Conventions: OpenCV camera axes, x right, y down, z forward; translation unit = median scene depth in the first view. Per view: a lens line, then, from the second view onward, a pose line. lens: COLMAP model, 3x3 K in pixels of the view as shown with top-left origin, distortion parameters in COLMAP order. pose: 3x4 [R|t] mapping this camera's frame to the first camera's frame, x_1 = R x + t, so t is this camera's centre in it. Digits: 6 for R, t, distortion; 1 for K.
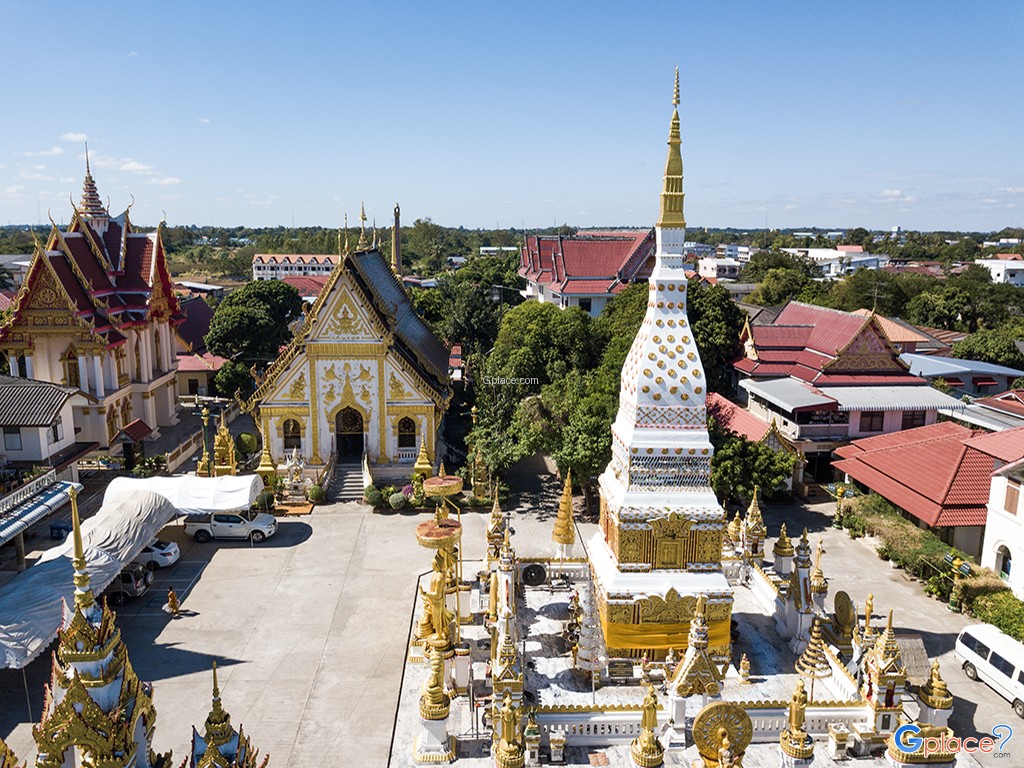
lens RADIAL K [[784.1, 0, 512.0], [0, 784.1, 384.0], [0, 0, 1]] dist [0.073740, -0.165149]
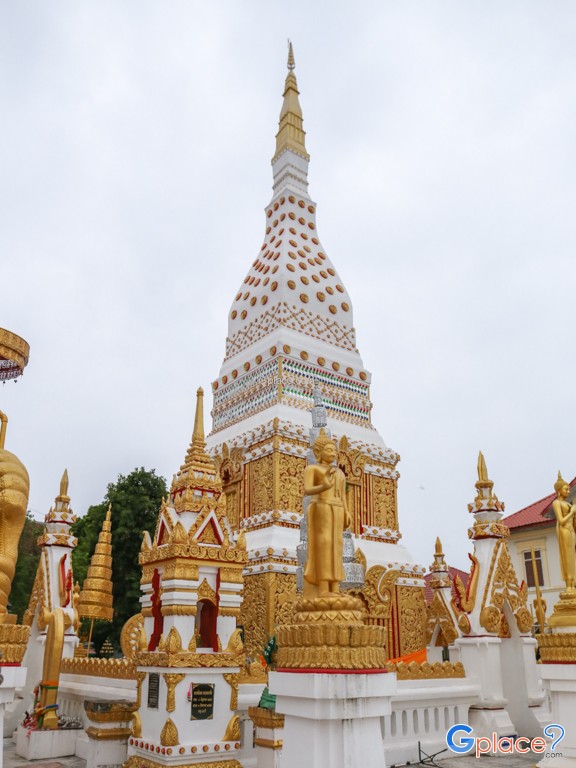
lens RADIAL K [[626.5, 0, 279.8], [0, 626.5, 438.2], [0, 0, 1]] dist [-0.123936, 0.129160]
pose [[0.830929, 0.178456, 0.526982, -0.068703], [0.108959, 0.876632, -0.468663, 0.233224], [-0.545605, 0.446845, 0.708974, 0.376140]]
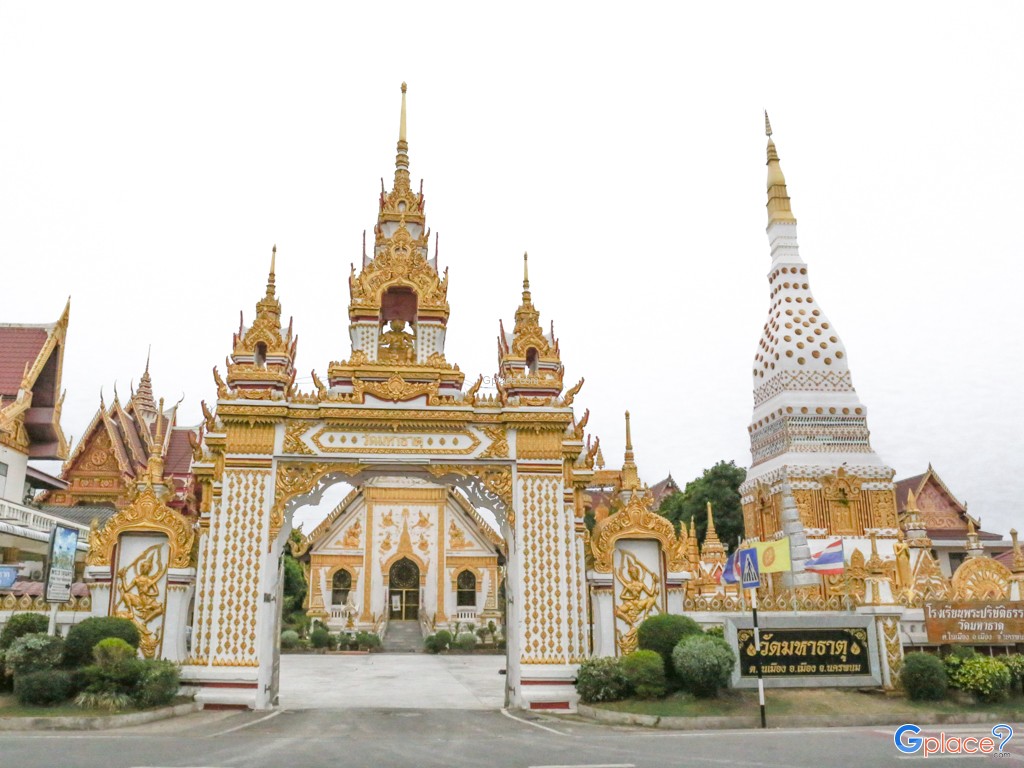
lens RADIAL K [[820.1, 0, 465.9], [0, 820.1, 384.1], [0, 0, 1]] dist [-0.104890, 0.093406]
pose [[0.999943, -0.009181, 0.005539, -0.141303], [0.010702, 0.886657, -0.462304, 0.294439], [-0.000667, 0.462337, 0.886704, 0.060459]]
